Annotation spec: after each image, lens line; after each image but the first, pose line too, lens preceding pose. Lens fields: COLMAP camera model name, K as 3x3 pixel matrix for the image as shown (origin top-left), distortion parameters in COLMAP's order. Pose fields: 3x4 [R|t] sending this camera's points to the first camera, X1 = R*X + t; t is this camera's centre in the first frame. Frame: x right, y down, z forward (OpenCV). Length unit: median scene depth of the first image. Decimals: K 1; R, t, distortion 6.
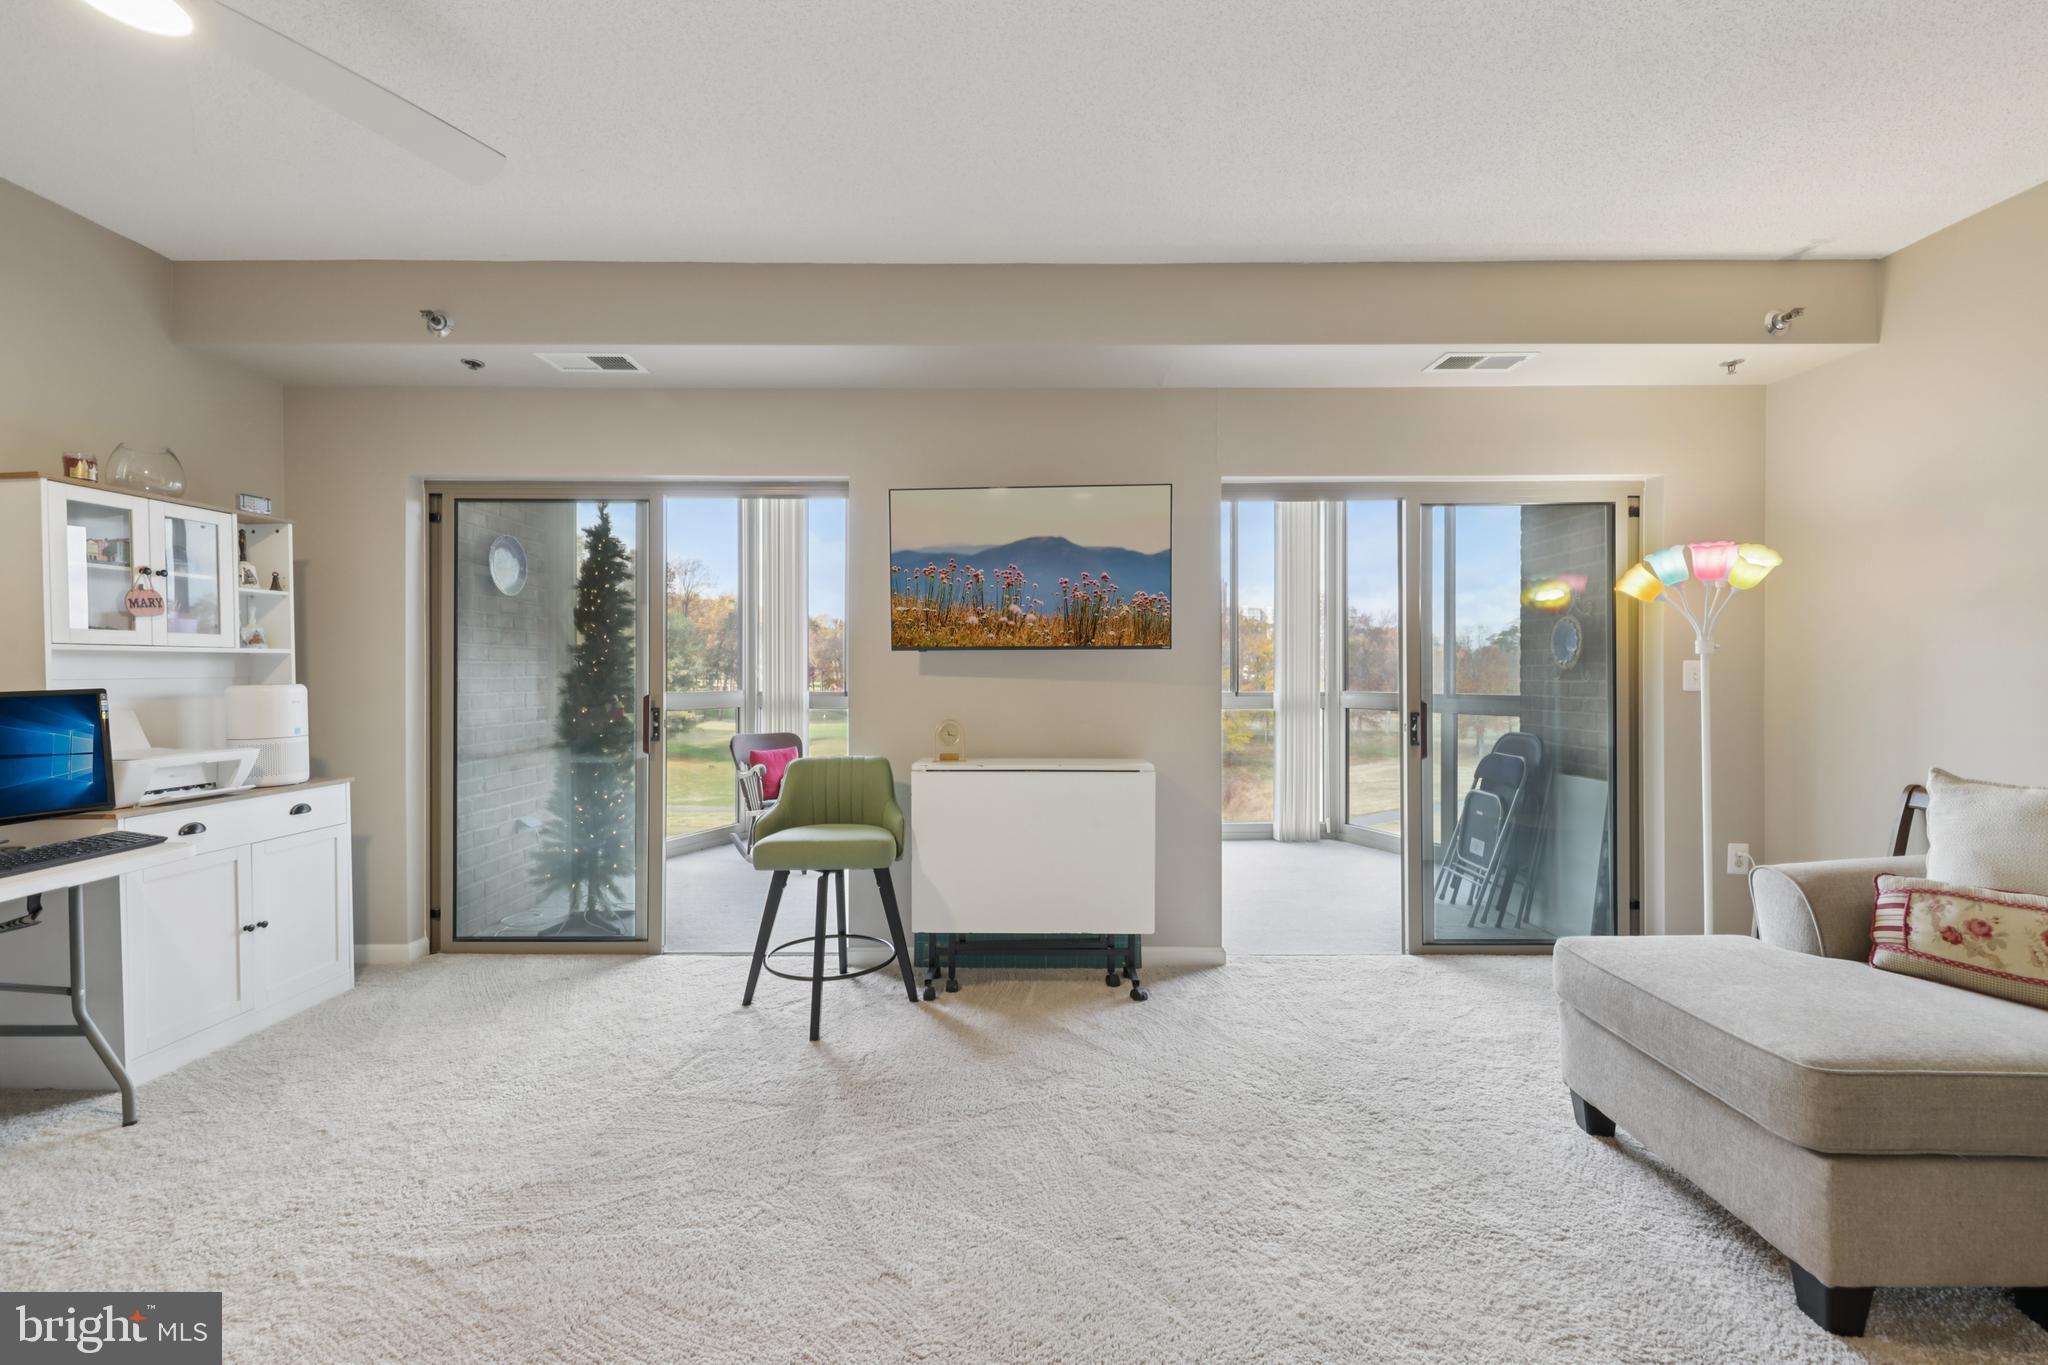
lens RADIAL K [[829.8, 0, 1025.1], [0, 829.8, 676.9], [0, 0, 1]] dist [-0.000324, -0.001484]
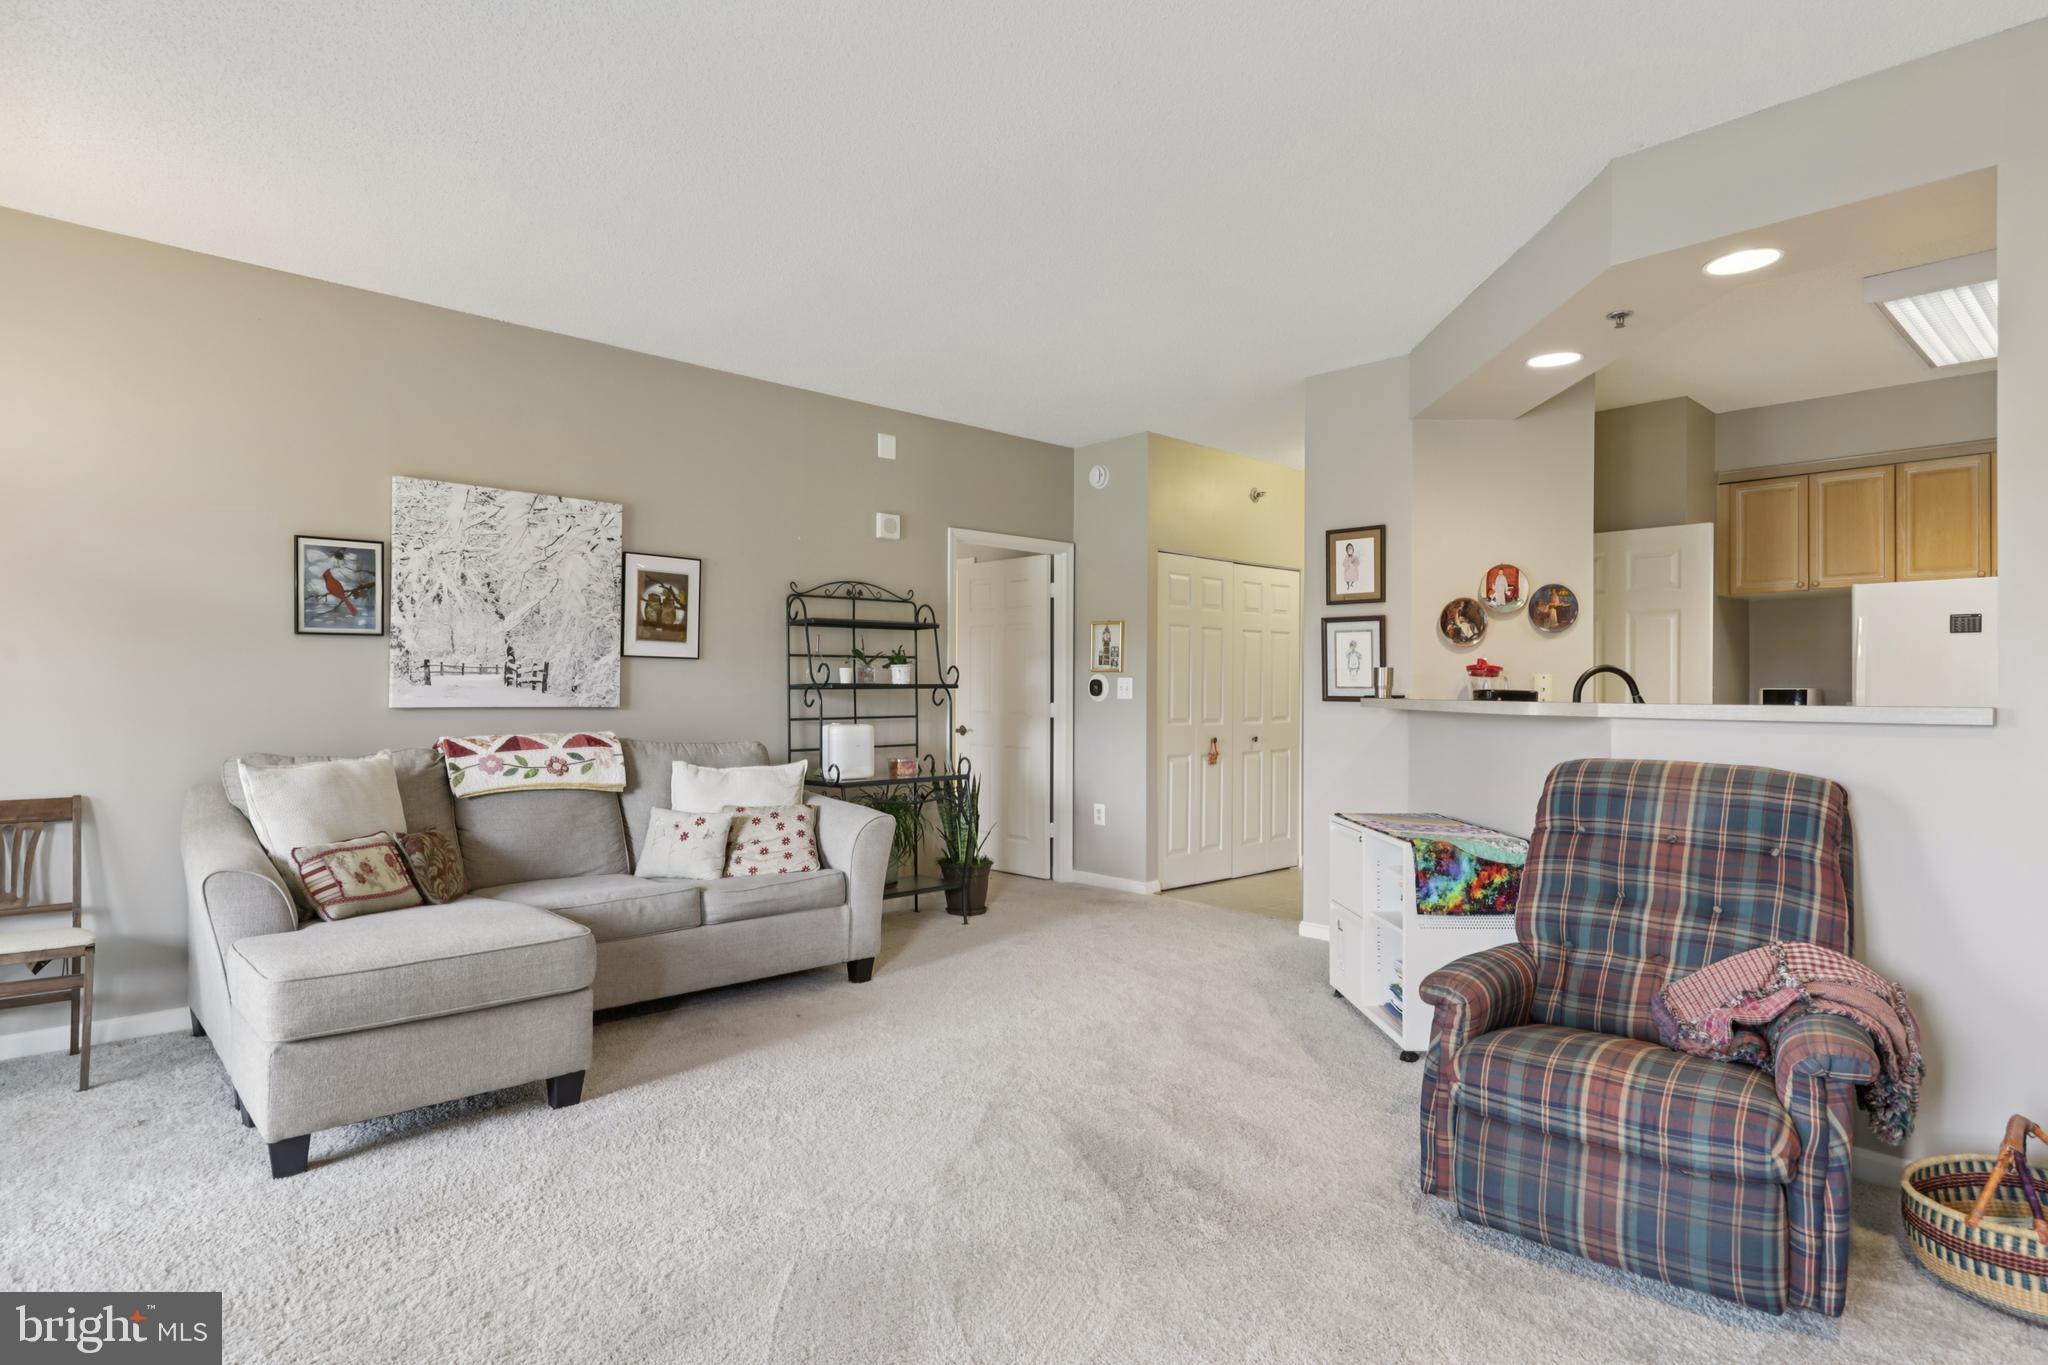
lens RADIAL K [[1095.0, 0, 1018.1], [0, 1095.0, 685.1], [0, 0, 1]] dist [0.021703, -0.000992]
pose [[-0.682477, -0.001279, 0.730906, -0.521073], [-0.002626, 0.999996, -0.000702, 0.002271], [-0.730902, -0.002399, -0.682478, 0.851609]]
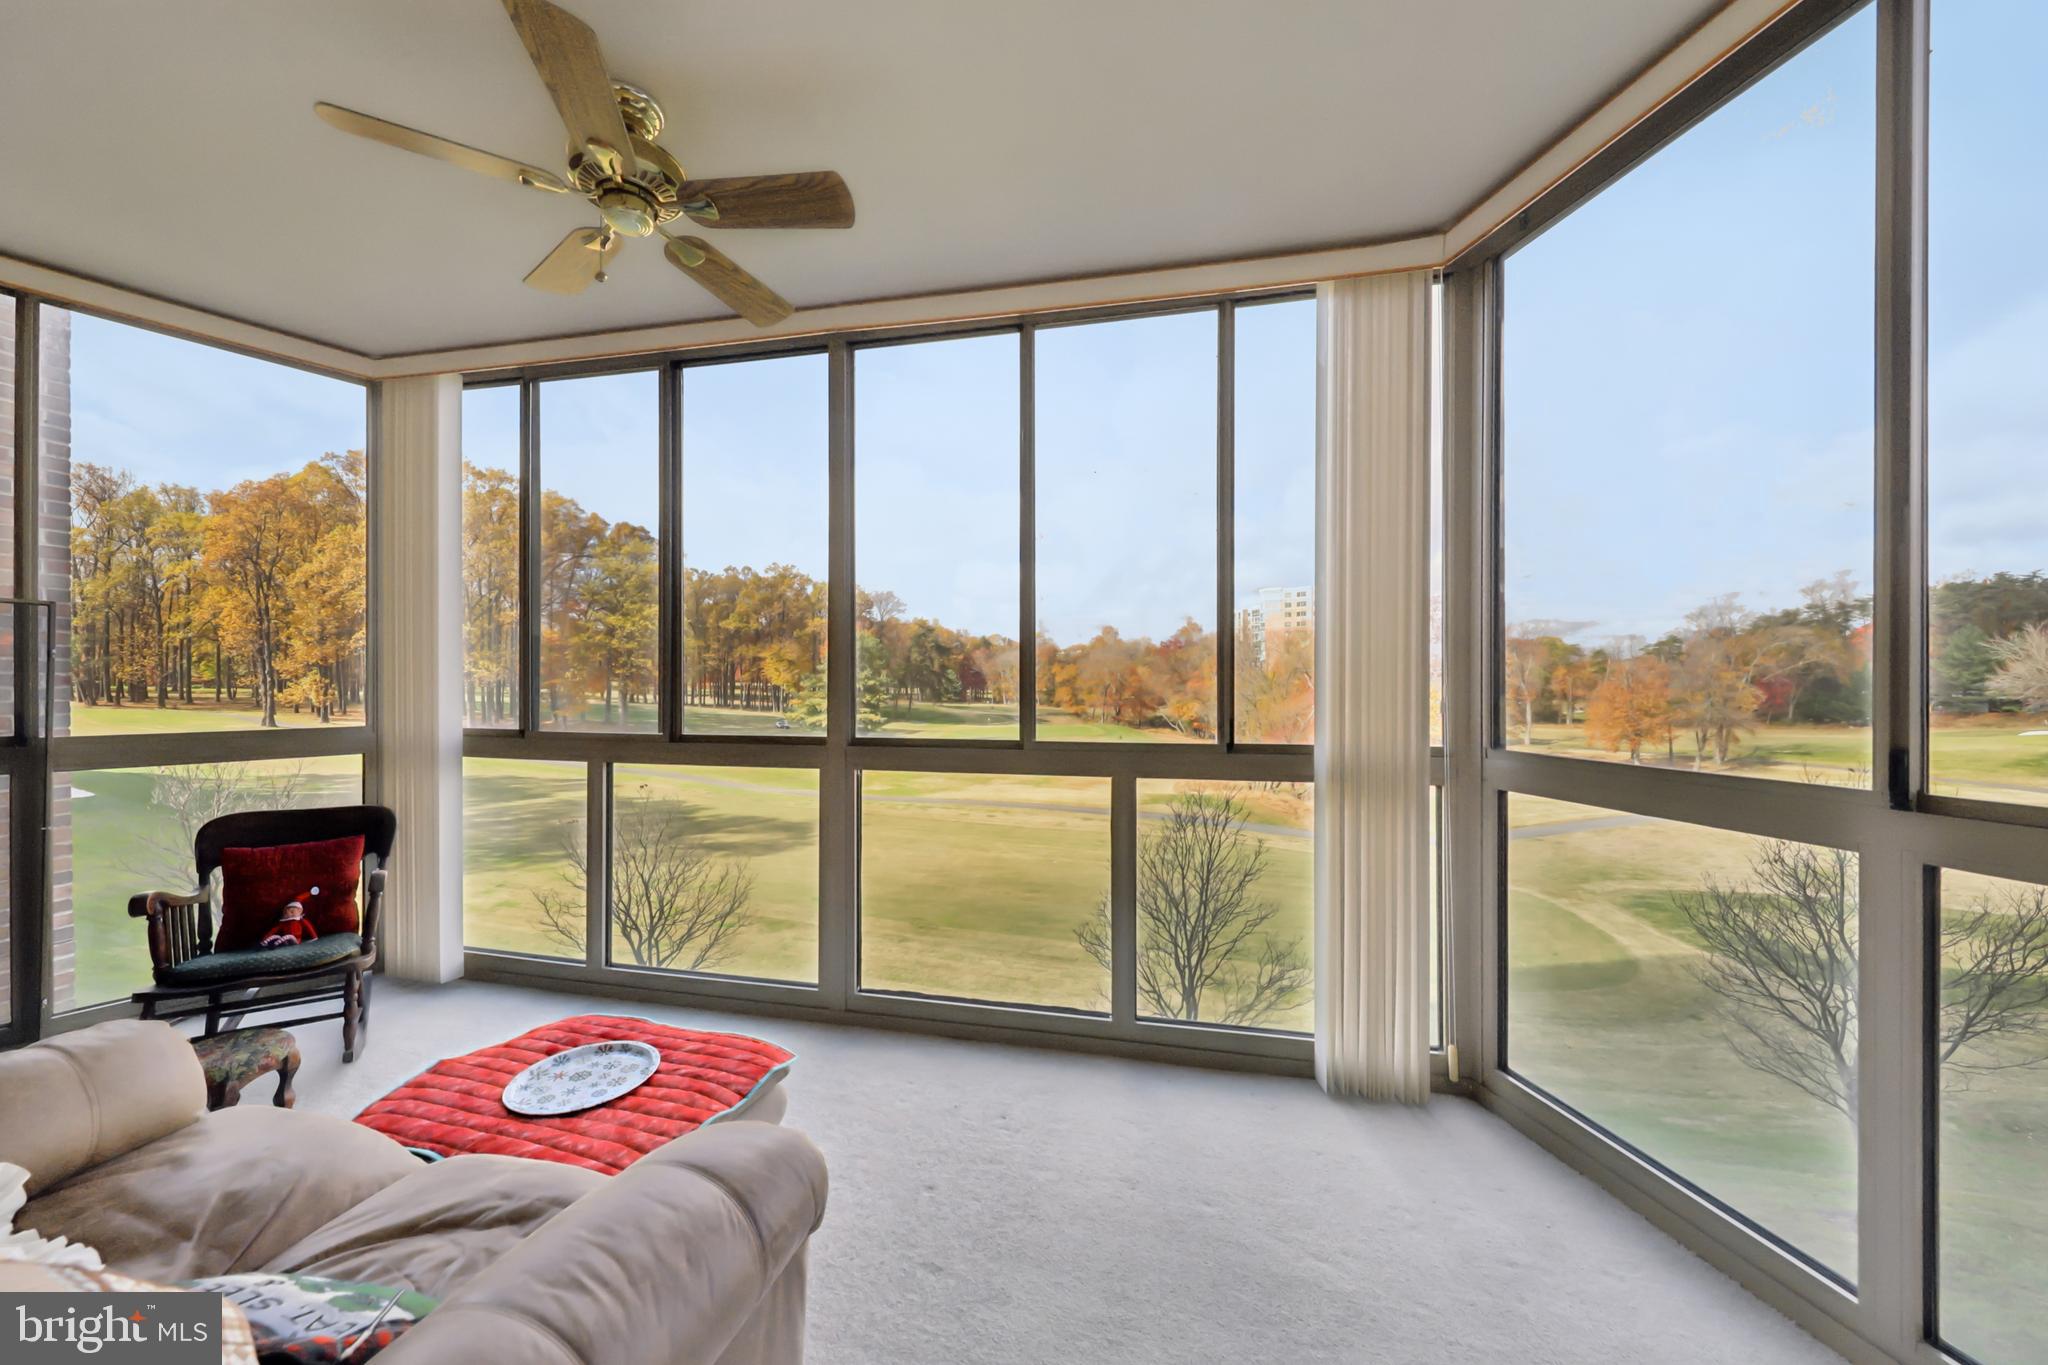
lens RADIAL K [[692.1, 0, 1017.8], [0, 692.1, 688.6], [0, 0, 1]] dist [-0.001888, -0.002355]
pose [[0.975720, 0.002606, -0.219007, 0.439760], [-0.001892, 0.999992, 0.003472, -0.021263], [0.219015, -0.002973, 0.975717, 1.185139]]
